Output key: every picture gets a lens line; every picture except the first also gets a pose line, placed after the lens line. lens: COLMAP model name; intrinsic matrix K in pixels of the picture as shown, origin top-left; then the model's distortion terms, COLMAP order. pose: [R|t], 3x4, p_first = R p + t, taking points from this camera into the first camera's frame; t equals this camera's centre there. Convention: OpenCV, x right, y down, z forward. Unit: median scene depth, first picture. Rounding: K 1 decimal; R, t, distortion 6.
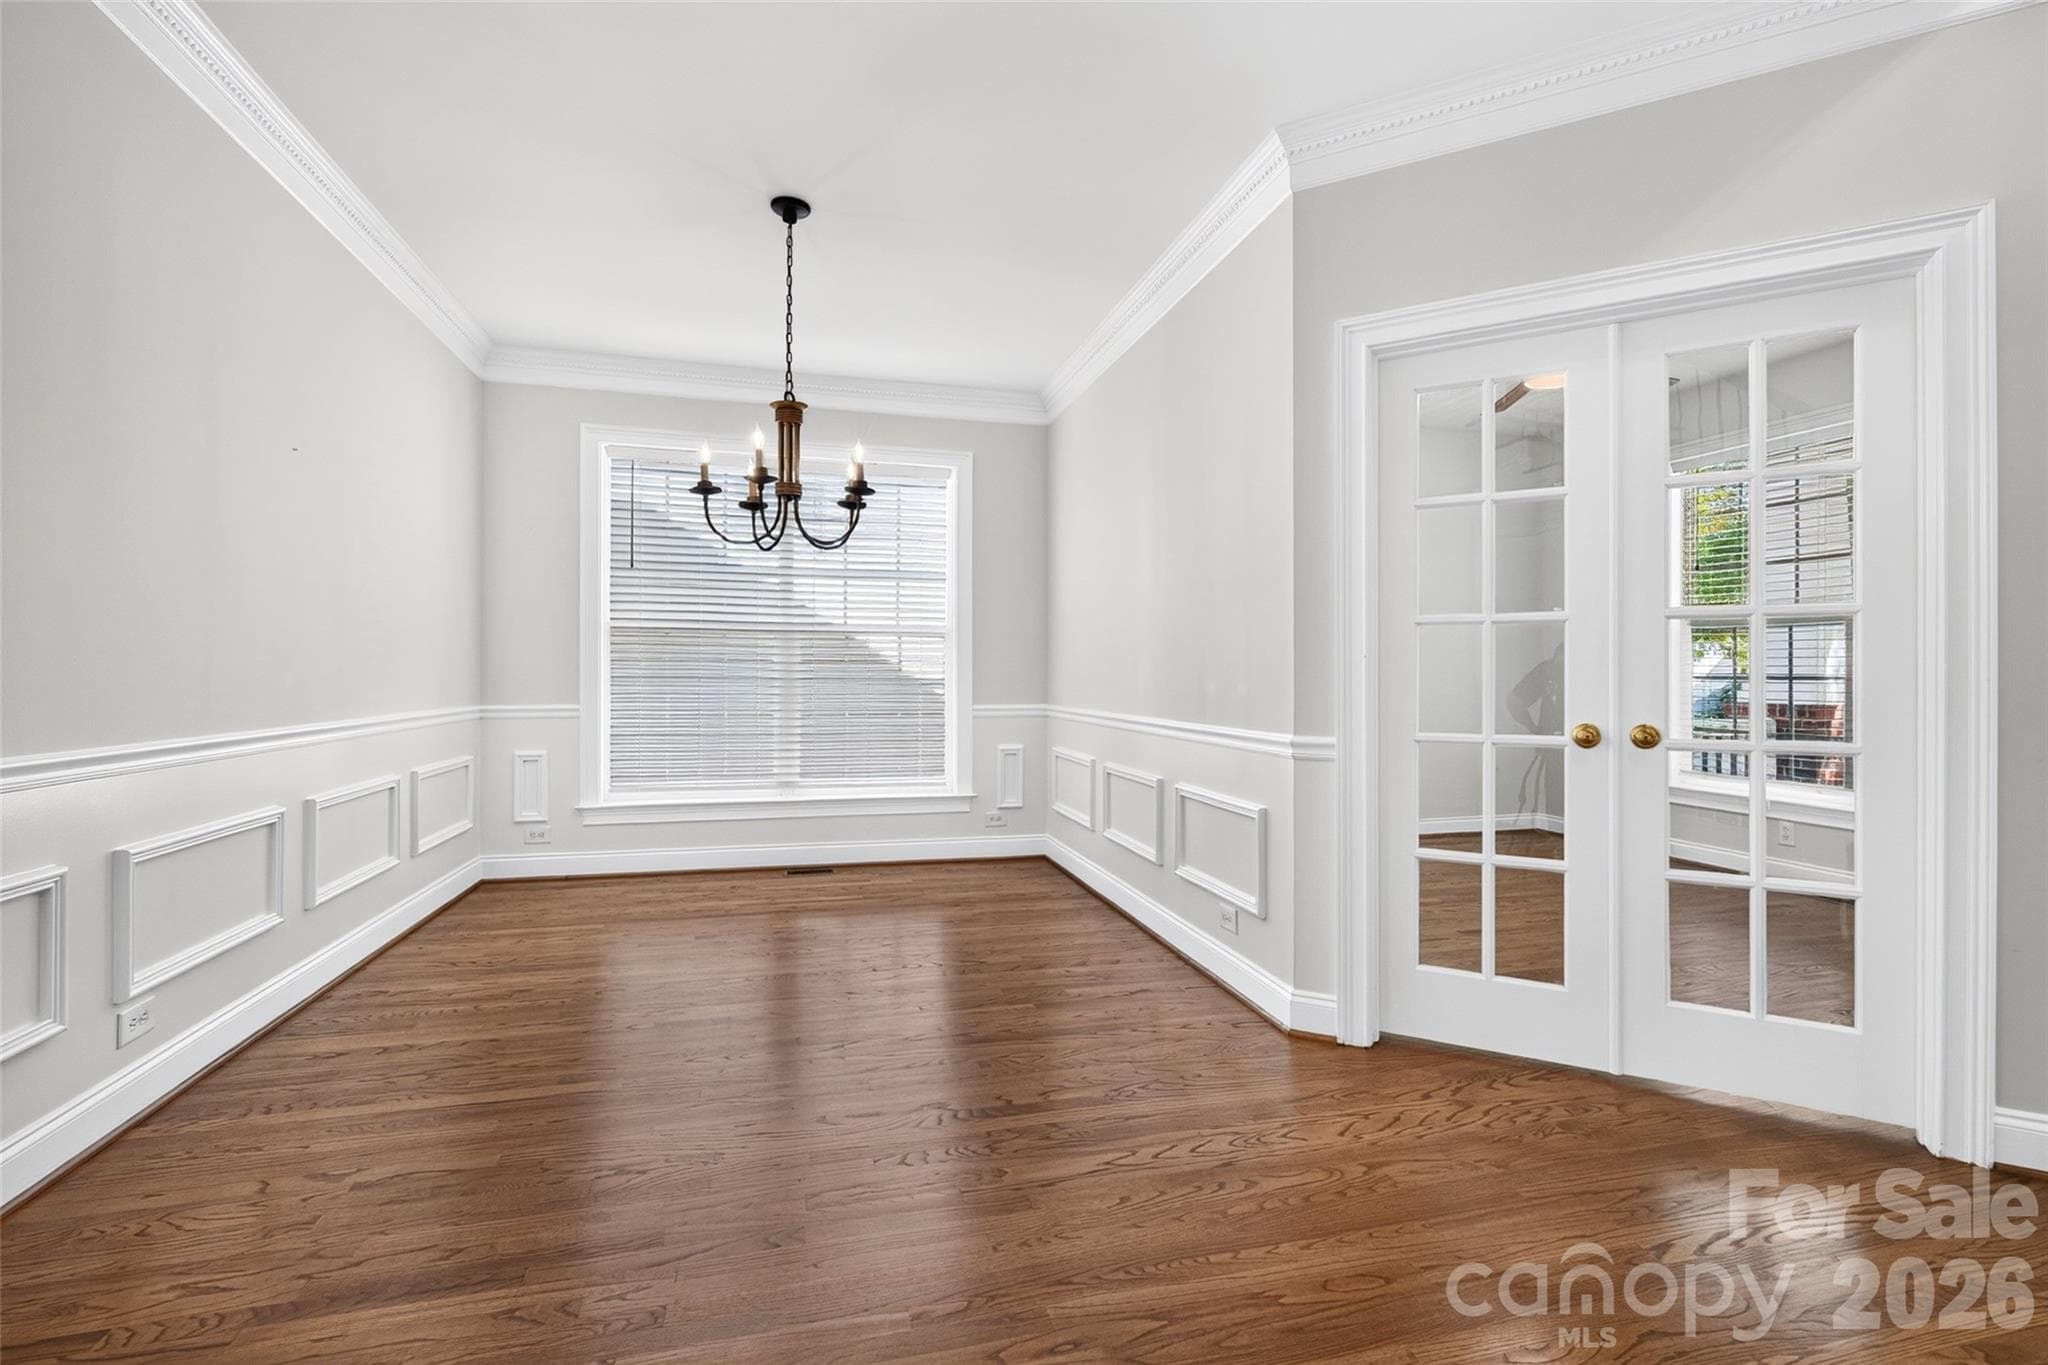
lens RADIAL K [[947.6, 0, 1035.8], [0, 947.6, 679.8], [0, 0, 1]] dist [0.002127, 0.000563]
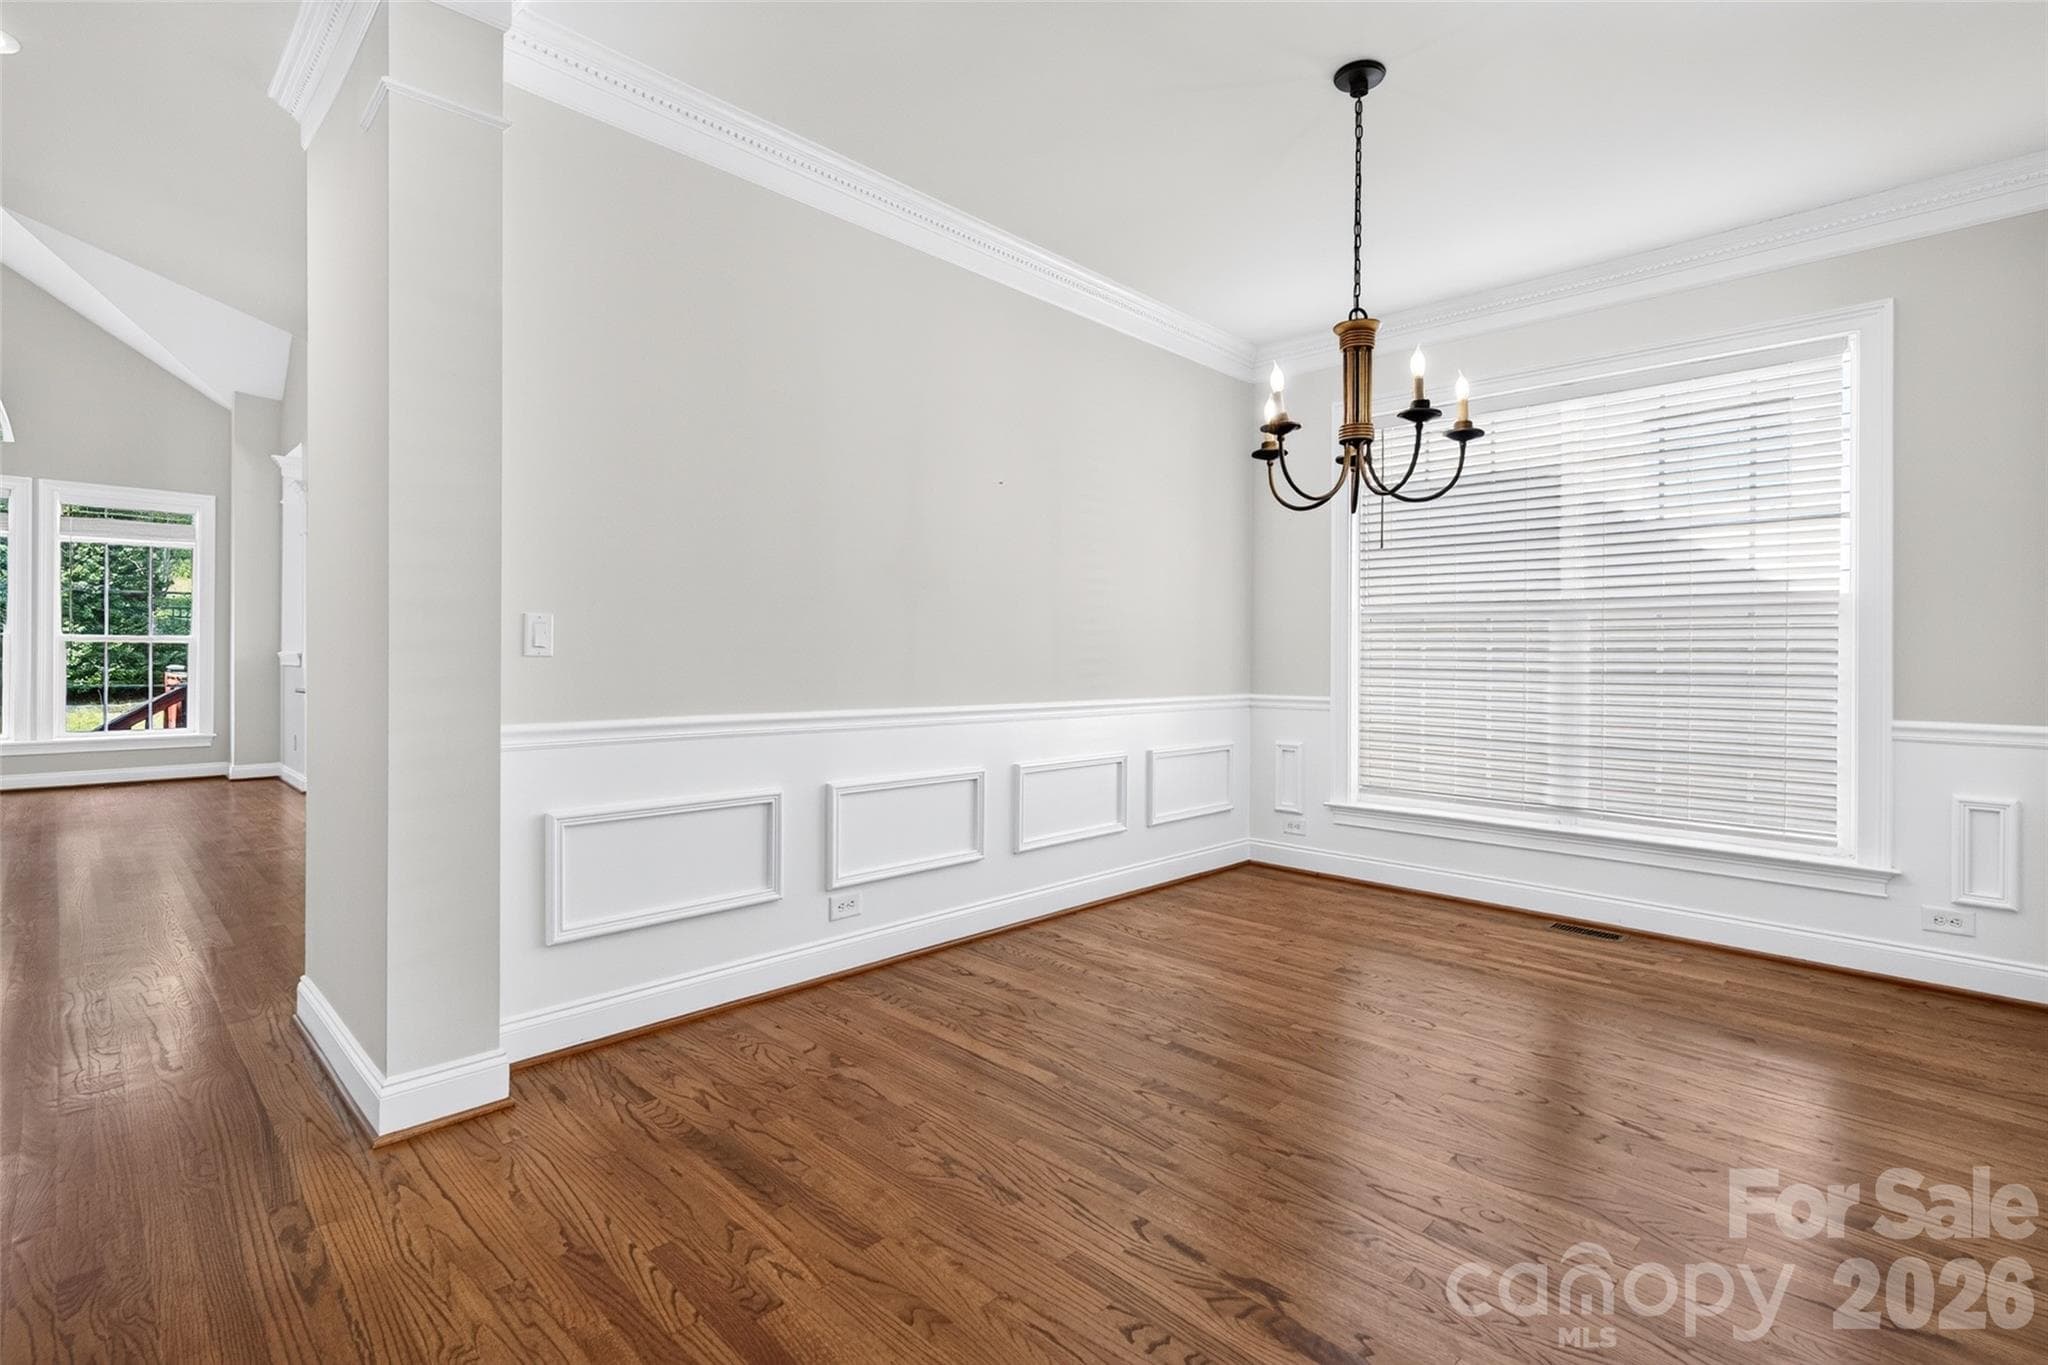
lens RADIAL K [[957.9, 0, 1021.1], [0, 957.9, 664.8], [0, 0, 1]] dist [-0.005479, -0.000367]
pose [[0.497280, 0.004871, -0.867576, 0.297333], [-0.013250, 0.999910, -0.001981, -0.000099], [0.867489, 0.012480, 0.497300, 0.364733]]
